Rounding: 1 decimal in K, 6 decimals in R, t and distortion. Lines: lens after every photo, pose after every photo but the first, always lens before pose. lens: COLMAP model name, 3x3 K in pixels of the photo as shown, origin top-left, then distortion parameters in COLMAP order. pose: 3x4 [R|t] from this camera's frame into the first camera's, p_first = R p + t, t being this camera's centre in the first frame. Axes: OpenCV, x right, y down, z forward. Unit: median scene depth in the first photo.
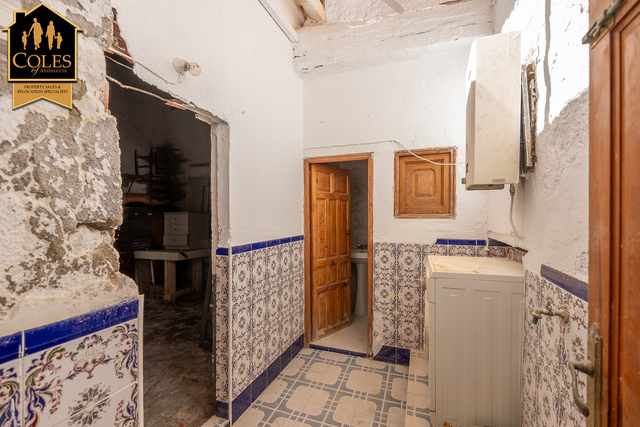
lens RADIAL K [[269.6, 0, 316.0], [0, 269.6, 214.5], [0, 0, 1]] dist [-0.006464, -0.000347]
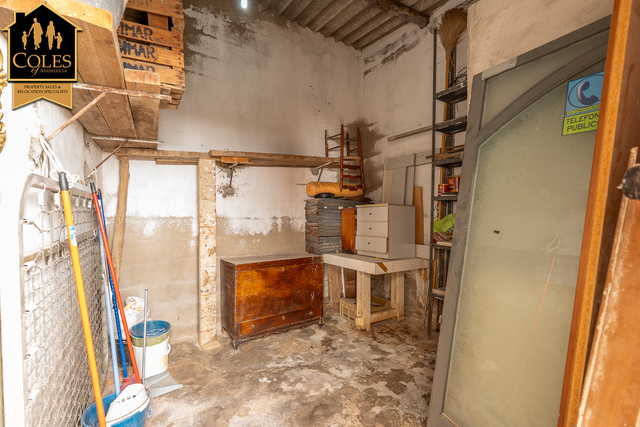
lens RADIAL K [[287.6, 0, 318.9], [0, 287.6, 211.5], [0, 0, 1]] dist [-0.002726, -0.000177]
pose [[0.803843, 0.007926, -0.594789, -0.167788], [-0.001824, 0.999939, 0.010859, 0.001060], [0.594839, -0.007644, 0.803809, 0.285544]]
